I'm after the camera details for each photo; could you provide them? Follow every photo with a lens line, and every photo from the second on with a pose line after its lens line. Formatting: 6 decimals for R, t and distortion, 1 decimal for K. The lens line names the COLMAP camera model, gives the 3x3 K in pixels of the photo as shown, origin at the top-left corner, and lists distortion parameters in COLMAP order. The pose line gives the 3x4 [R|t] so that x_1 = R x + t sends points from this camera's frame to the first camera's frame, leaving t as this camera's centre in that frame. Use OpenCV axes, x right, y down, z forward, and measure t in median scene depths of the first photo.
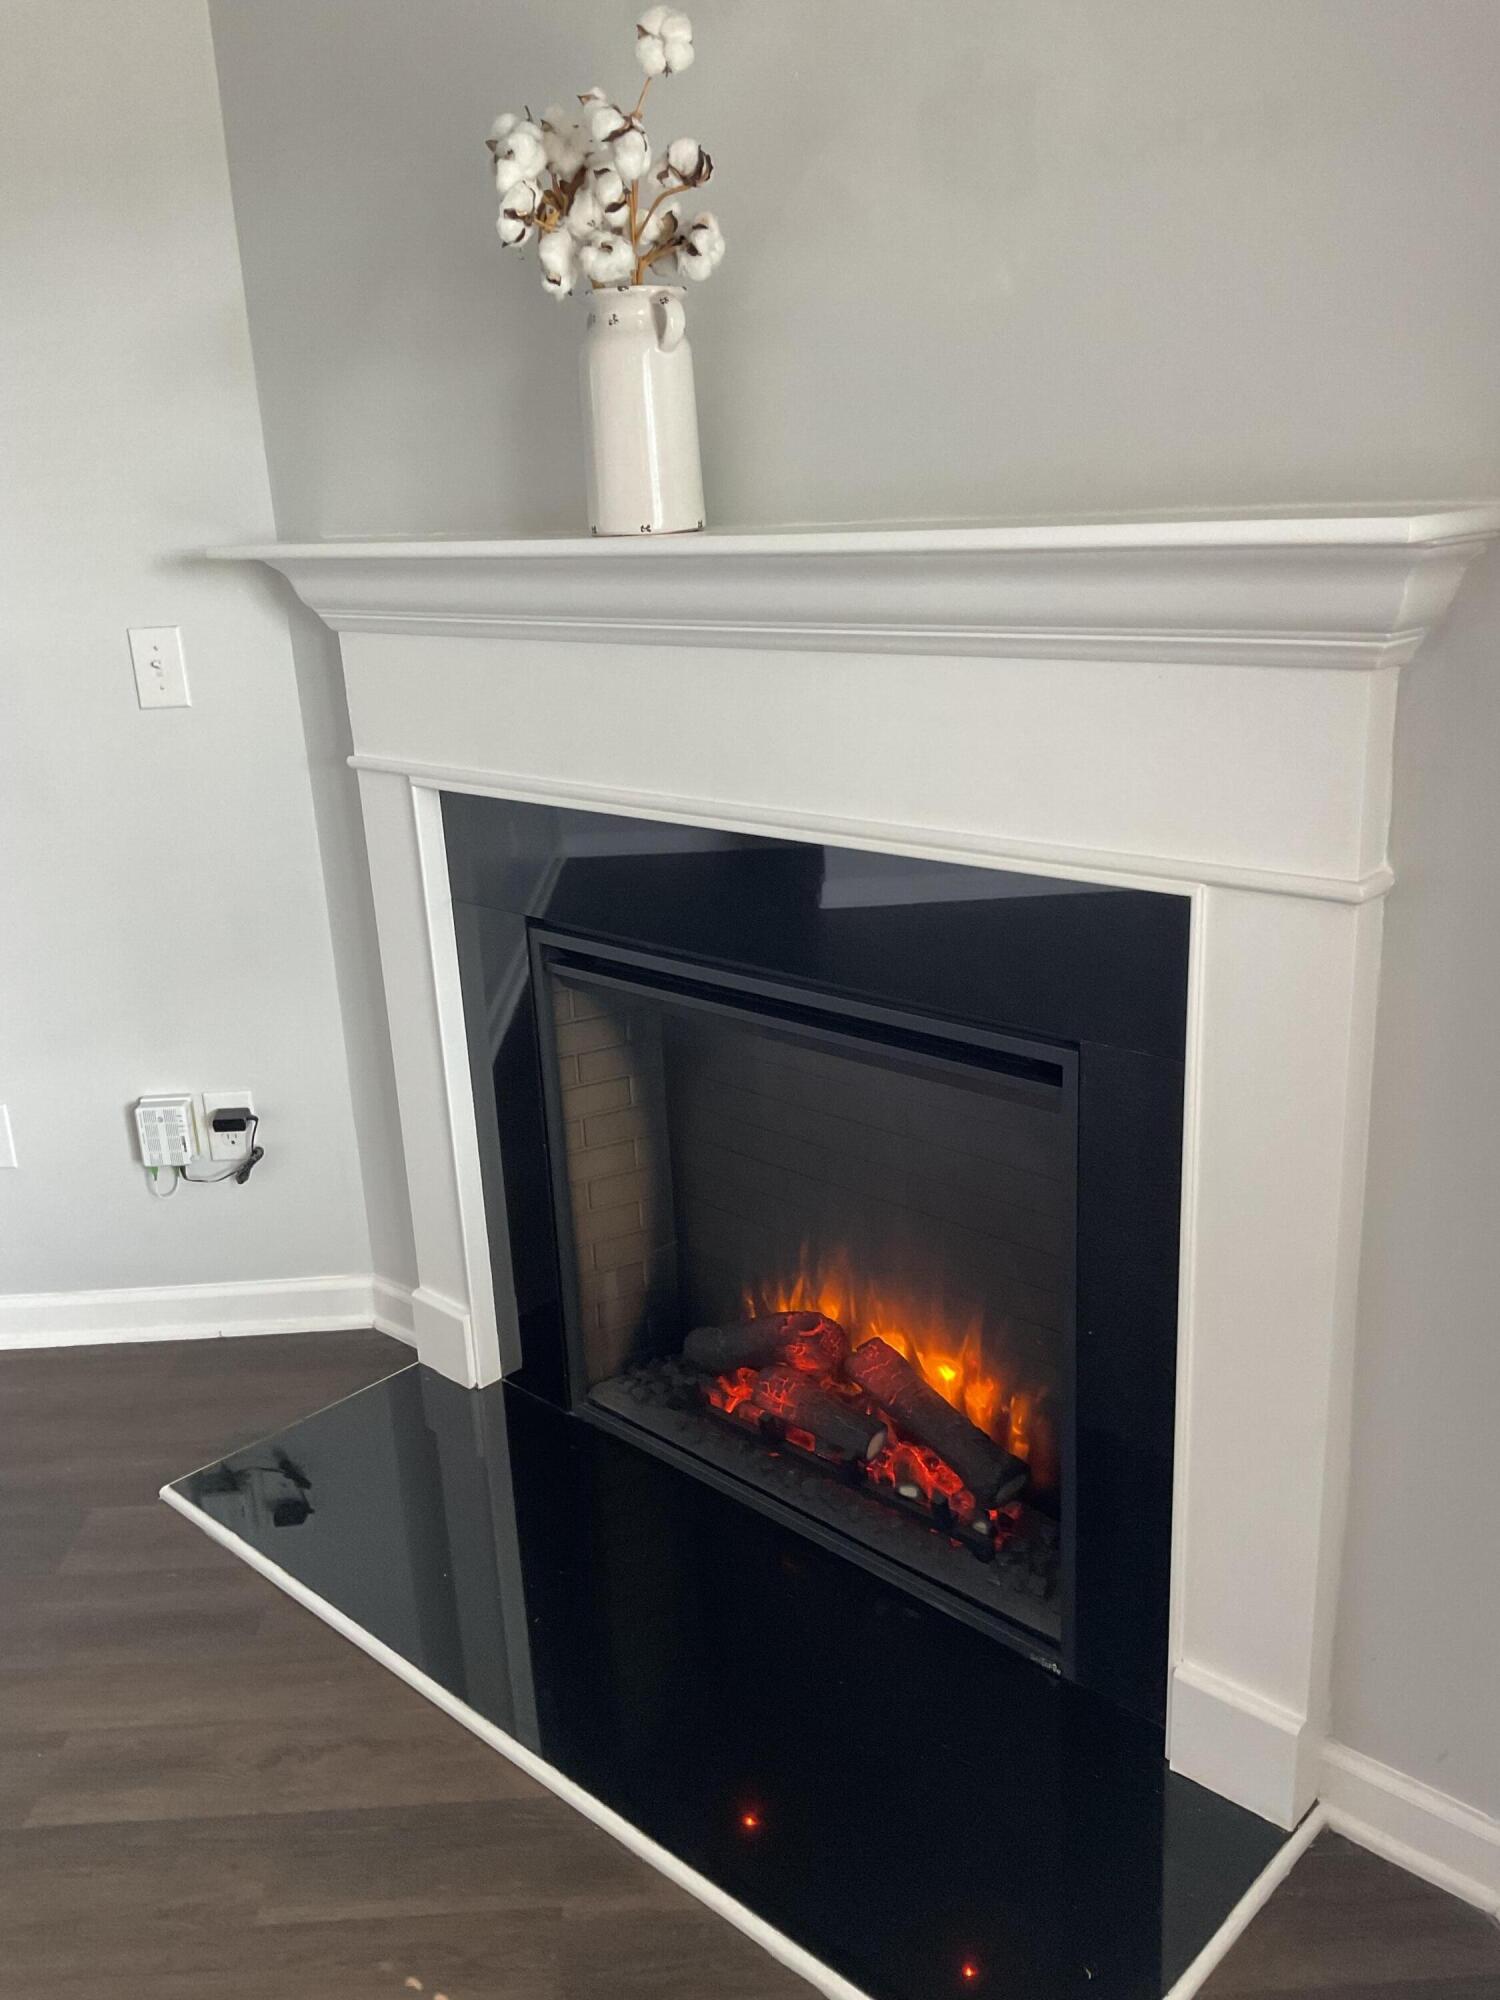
lens RADIAL K [[1676.5, 0, 750.0], [0, 1676.5, 1000.0], [0, 0, 1]] dist [0.142699, -0.311965]
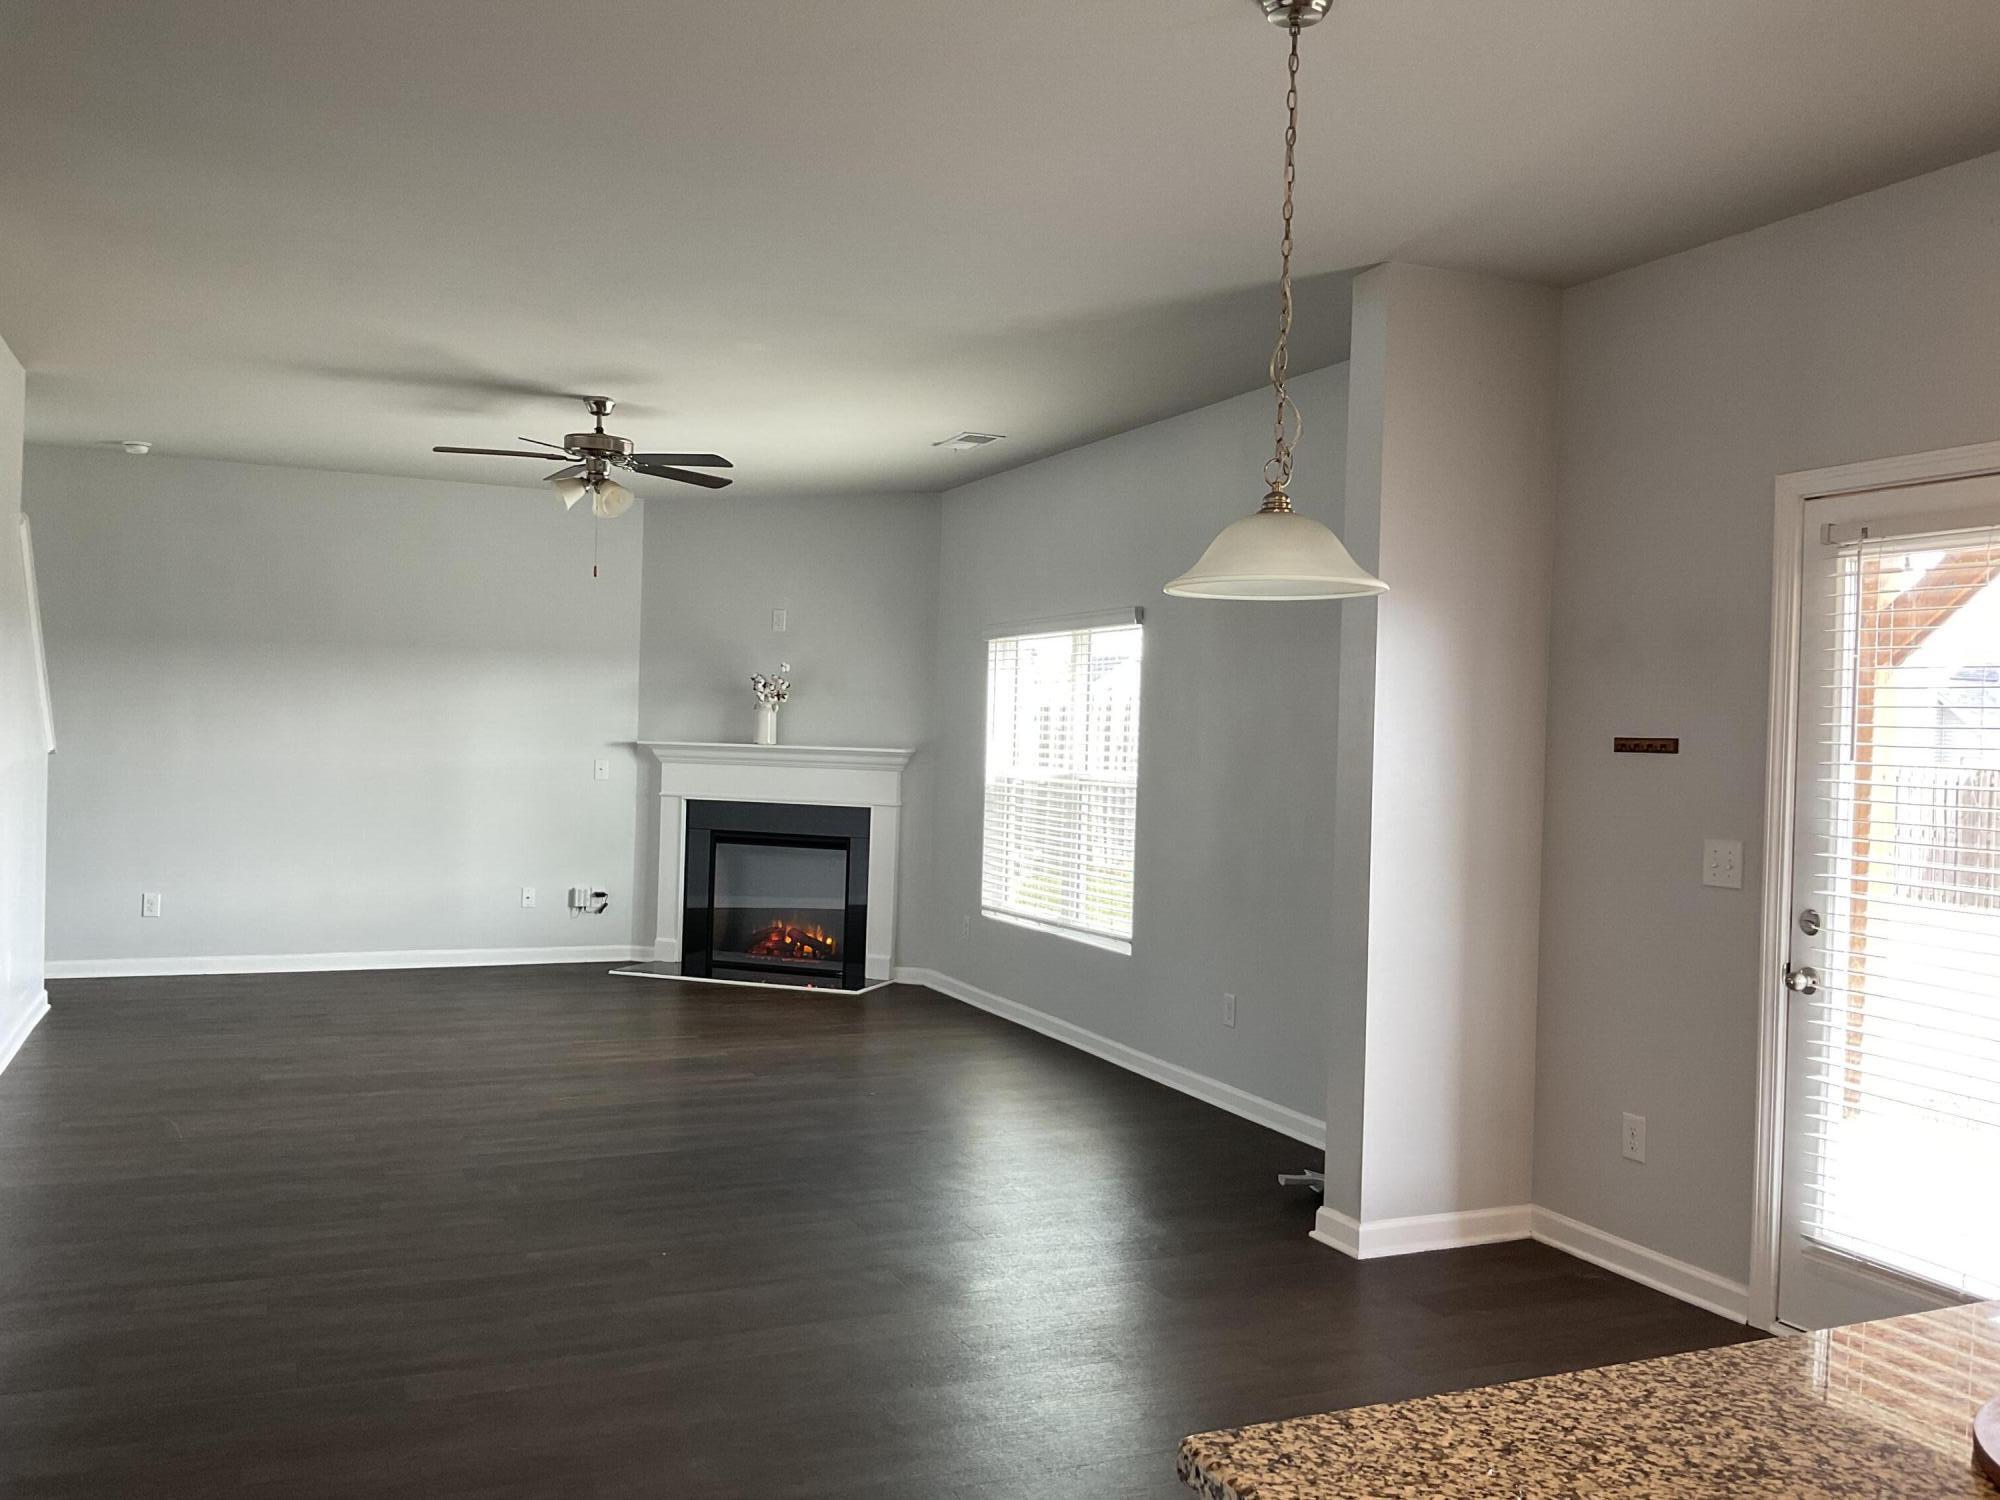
lens RADIAL K [[1676.5, 0, 1000.0], [0, 1676.5, 750.0], [0, 0, 1]] dist [0.142699, -0.311965]
pose [[0.923227, 0.070877, 0.377661, -1.039499], [0.037296, 0.961672, -0.271653, 0.903207], [-0.382440, 0.264882, 0.885199, -2.969560]]
